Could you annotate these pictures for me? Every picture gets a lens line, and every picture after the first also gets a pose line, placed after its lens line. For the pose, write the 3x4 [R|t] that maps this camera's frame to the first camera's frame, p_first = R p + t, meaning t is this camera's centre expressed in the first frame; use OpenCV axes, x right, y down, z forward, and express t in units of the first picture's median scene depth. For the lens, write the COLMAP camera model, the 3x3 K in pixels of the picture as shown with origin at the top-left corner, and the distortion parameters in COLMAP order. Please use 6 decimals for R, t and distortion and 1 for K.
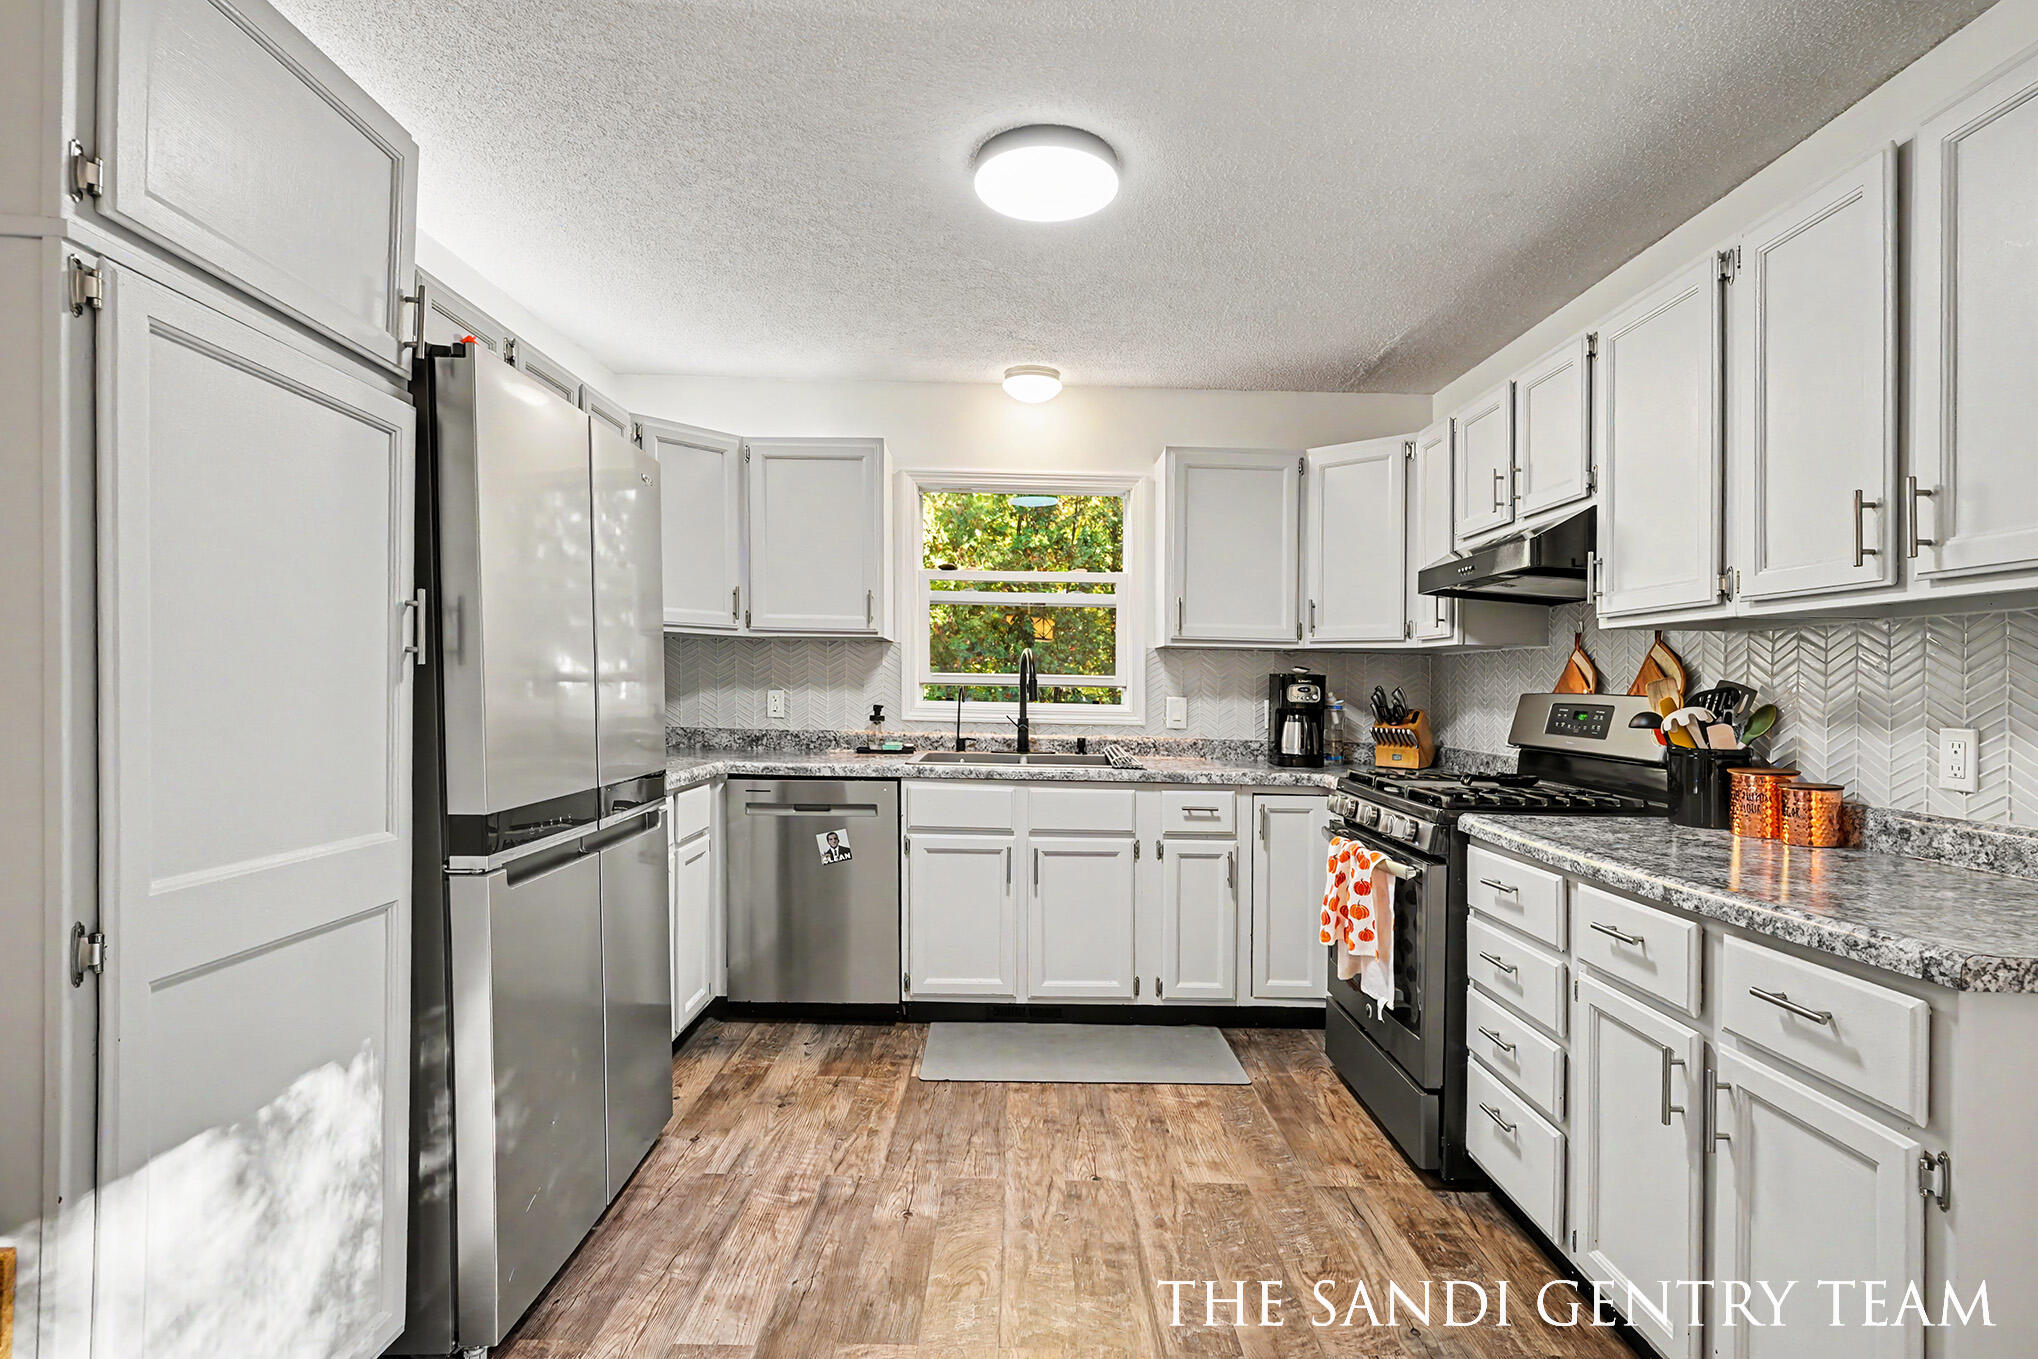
lens RADIAL K [[995.6, 0, 1005.9], [0, 995.6, 670.0], [0, 0, 1]] dist [-0.001533, 0.004693]
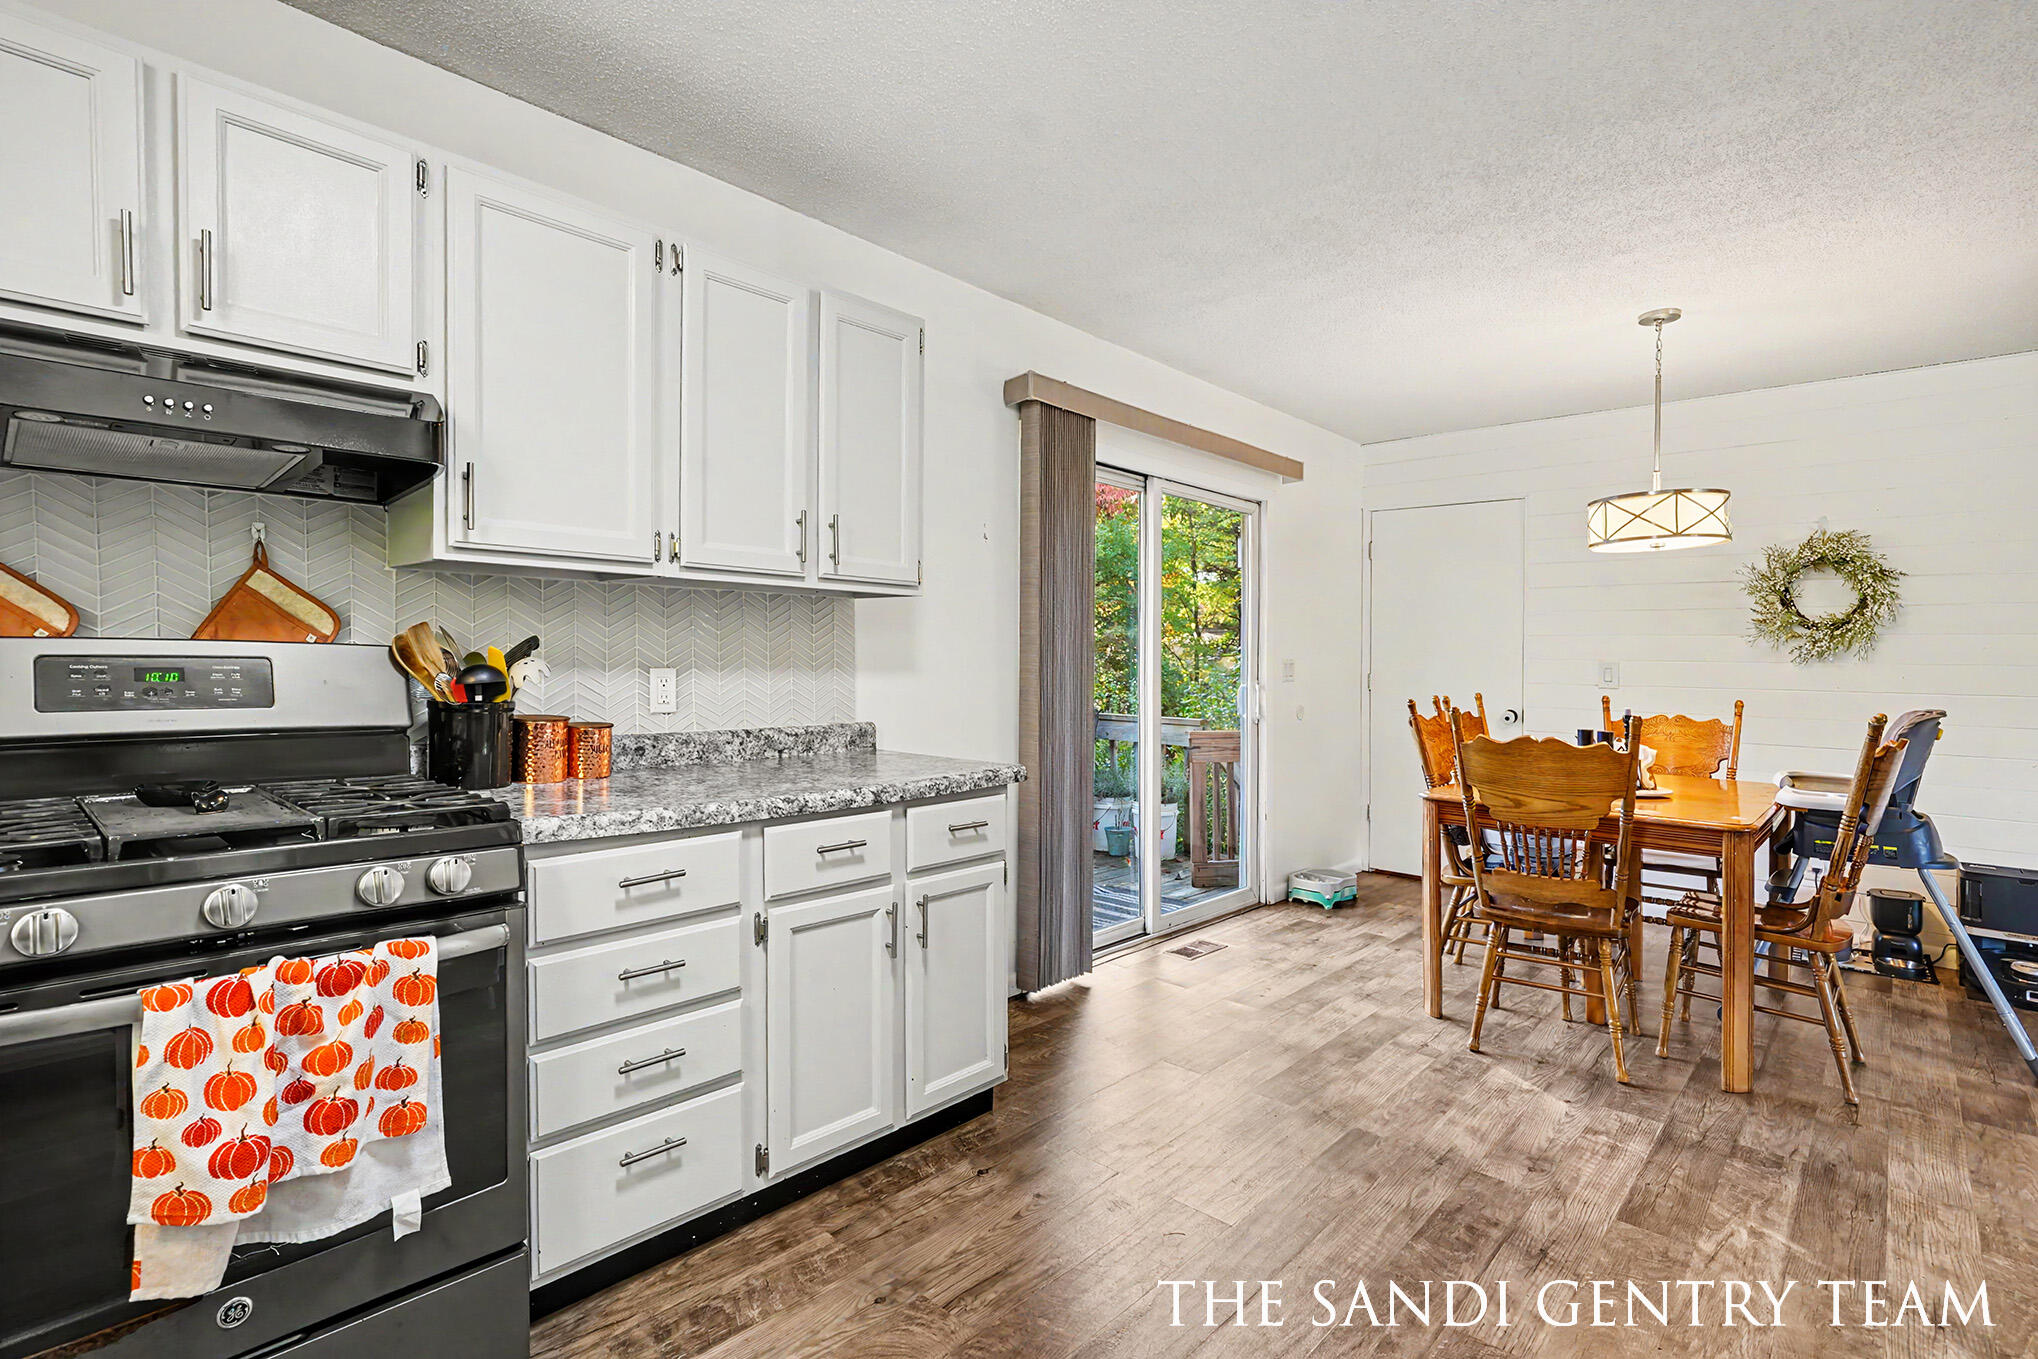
lens RADIAL K [[985.6, 0, 1019.6], [0, 985.6, 653.2], [0, 0, 1]] dist [-0.005664, 0.001809]
pose [[-0.743314, -0.035496, 0.668000, -0.202398], [-0.044424, 0.999006, 0.003652, 0.007129], [-0.667466, -0.026961, -0.744152, 1.016847]]
